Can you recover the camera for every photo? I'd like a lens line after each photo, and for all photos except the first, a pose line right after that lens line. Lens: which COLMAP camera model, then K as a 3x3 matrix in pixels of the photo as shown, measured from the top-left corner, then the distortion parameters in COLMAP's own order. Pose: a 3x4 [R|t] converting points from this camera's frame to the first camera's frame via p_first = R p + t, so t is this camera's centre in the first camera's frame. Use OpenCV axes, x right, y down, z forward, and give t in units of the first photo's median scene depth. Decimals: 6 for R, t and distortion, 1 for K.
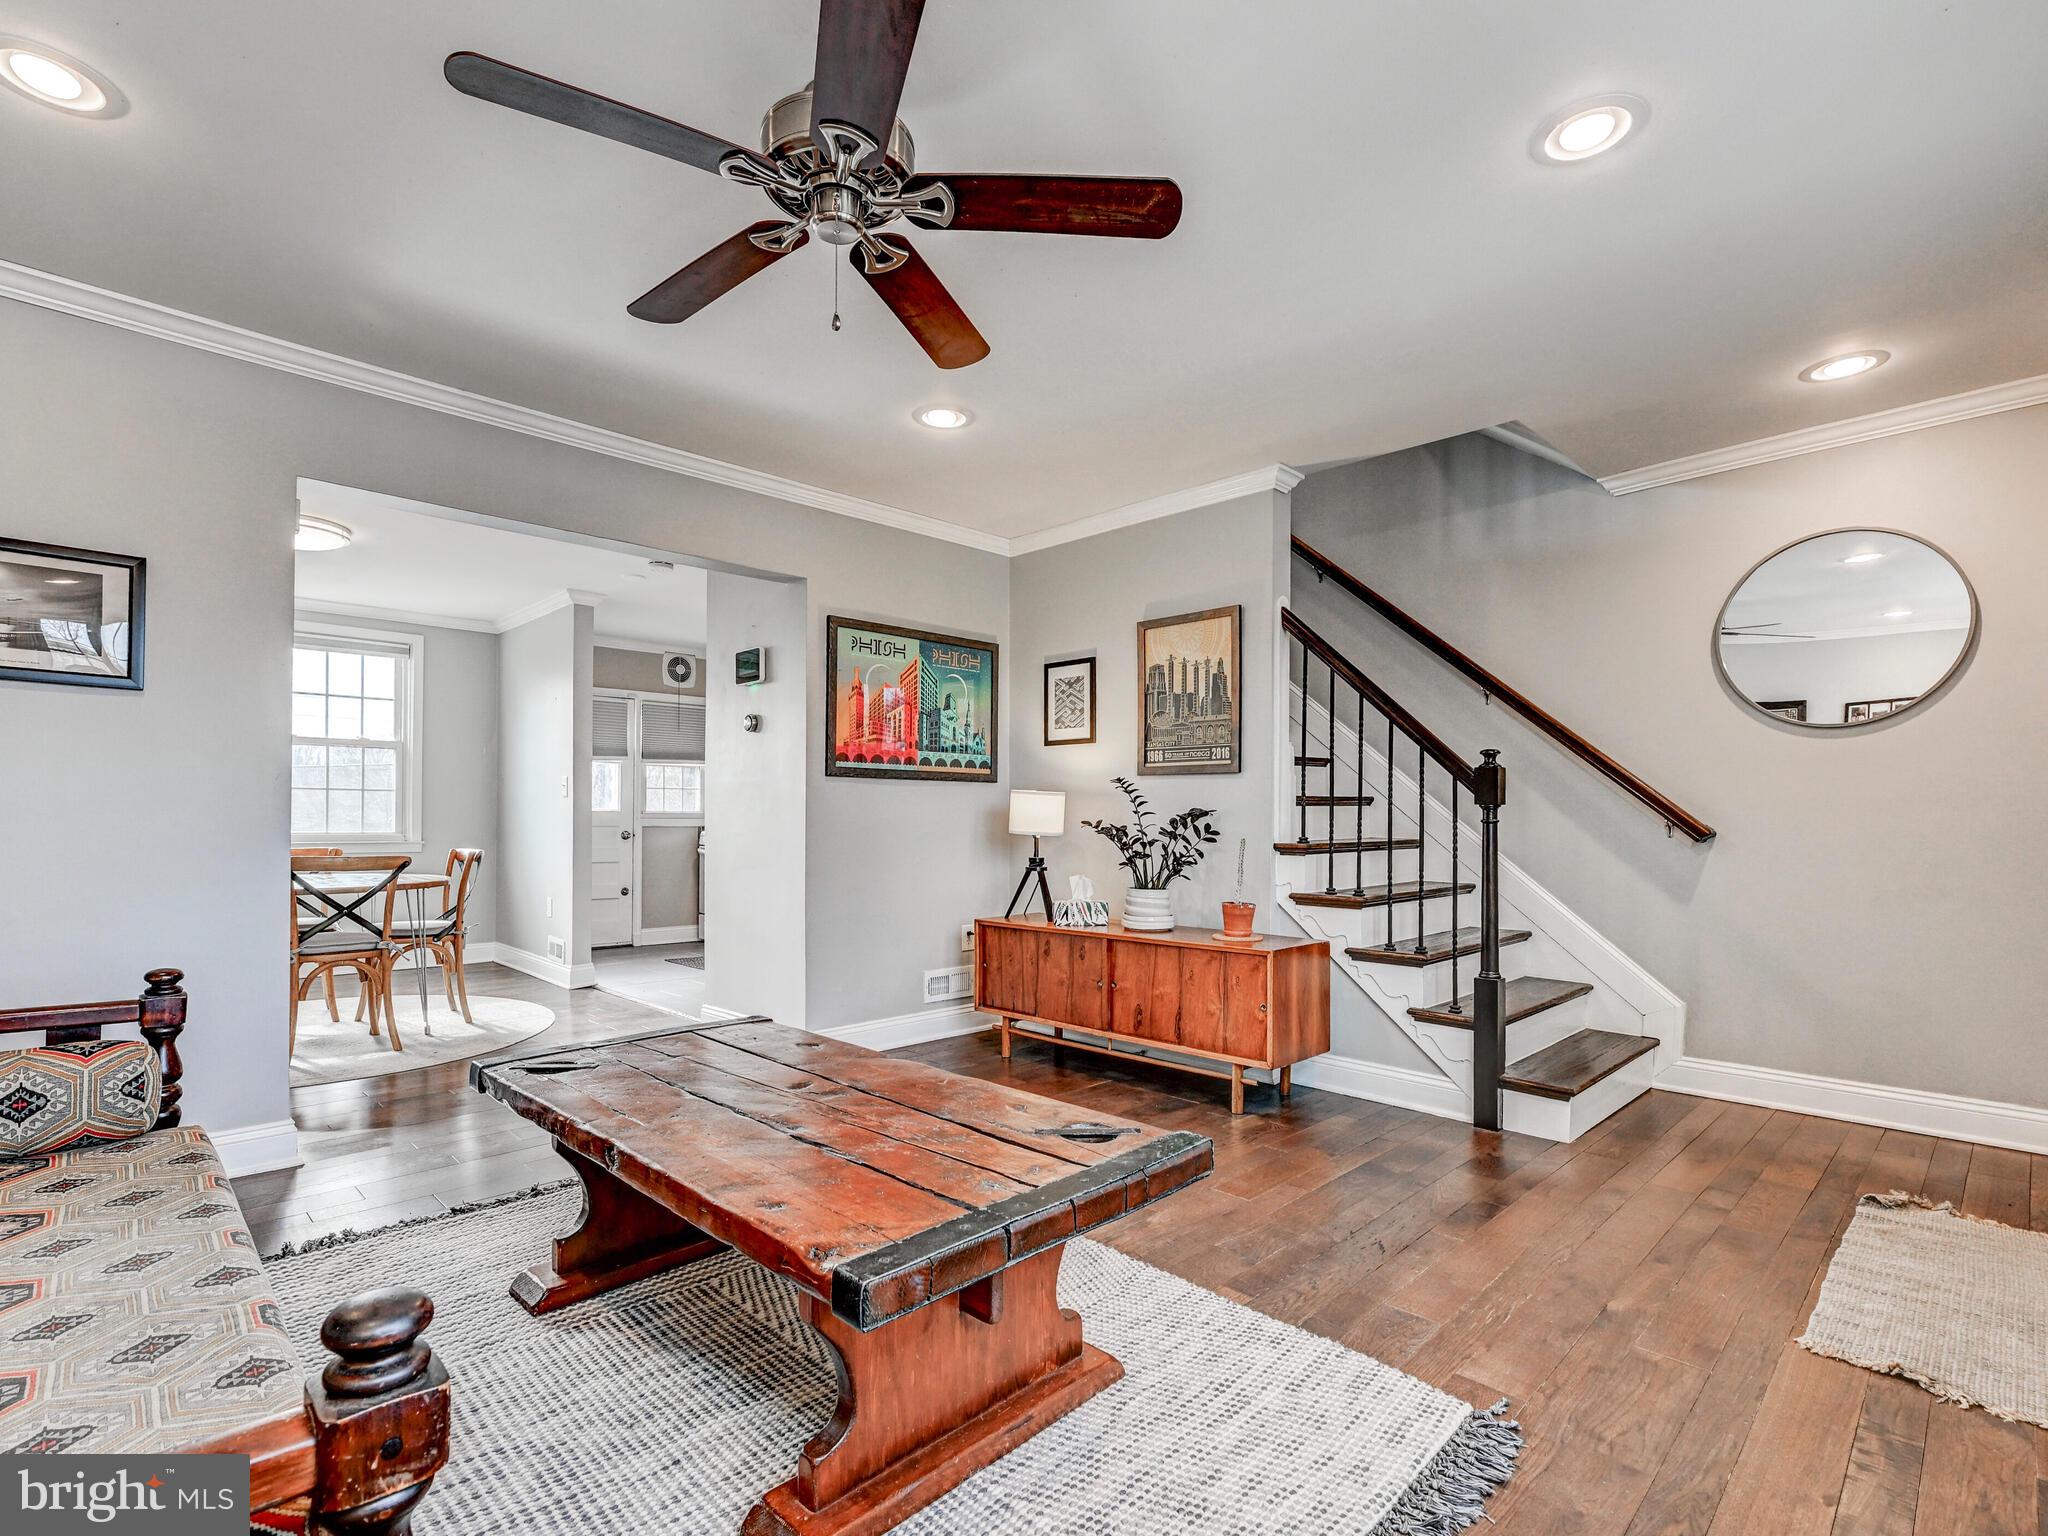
lens RADIAL K [[961.0, 0, 1021.2], [0, 961.0, 820.3], [0, 0, 1]] dist [-0.000835, -0.000109]
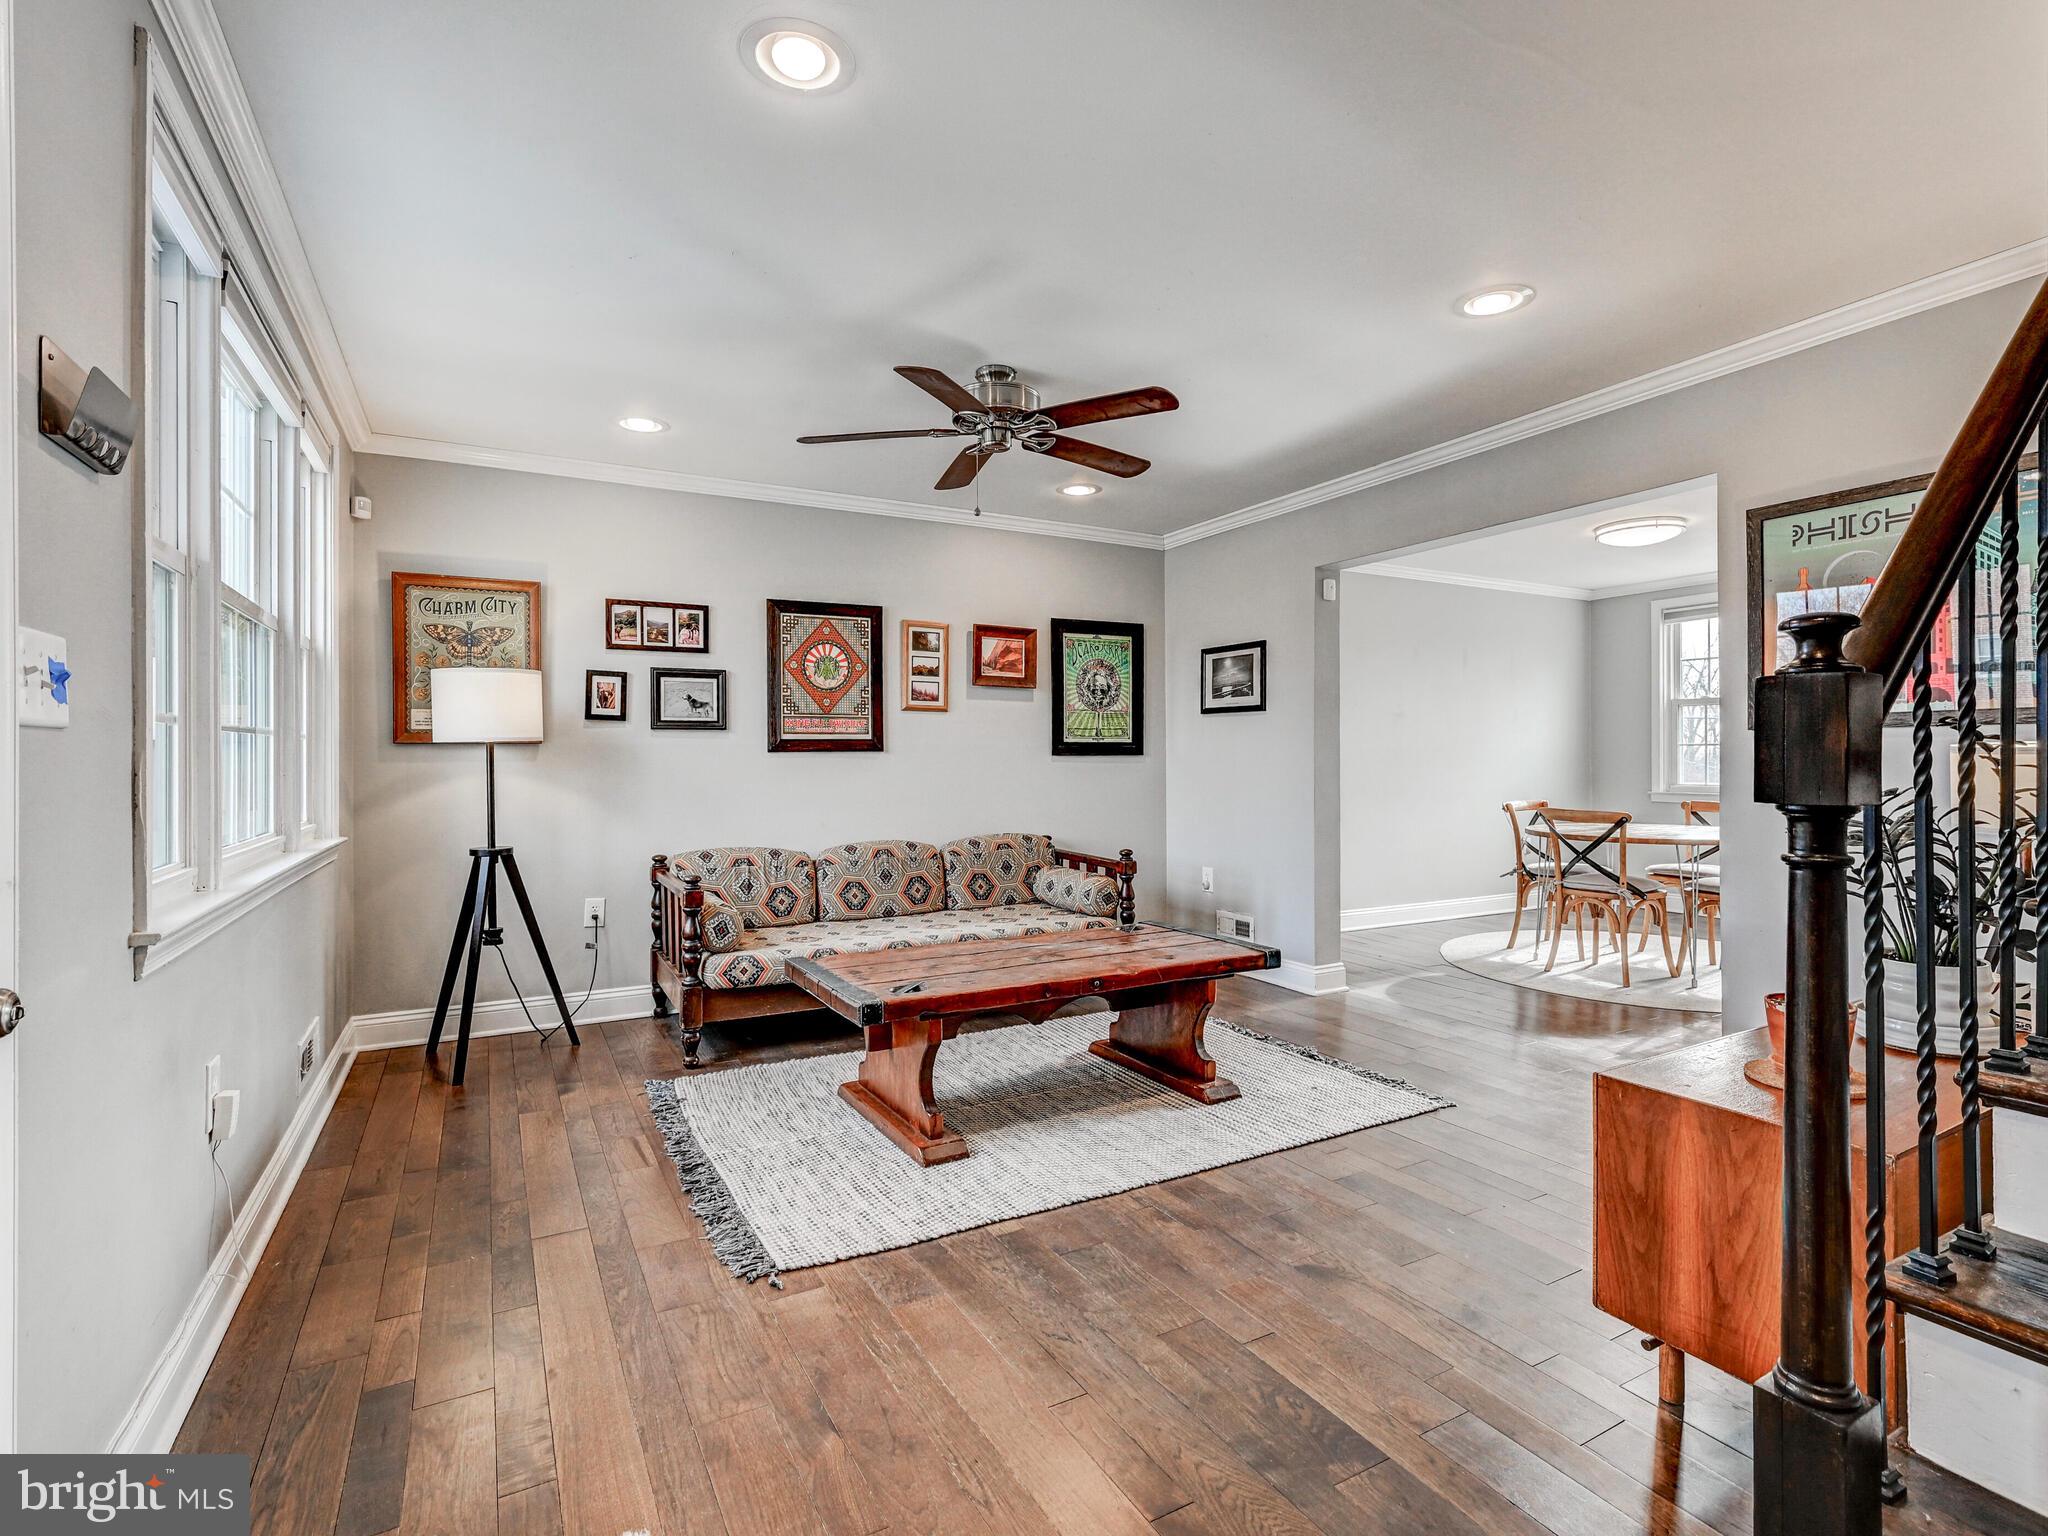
lens RADIAL K [[961.0, 0, 1026.1], [0, 961.0, 766.4], [0, 0, 1]] dist [-0.000835, -0.000109]
pose [[-0.250618, 0.004392, -0.968076, 1.042138], [0.000819, 0.999990, 0.004325, -0.036538], [0.968086, 0.000291, -0.250620, 1.054012]]
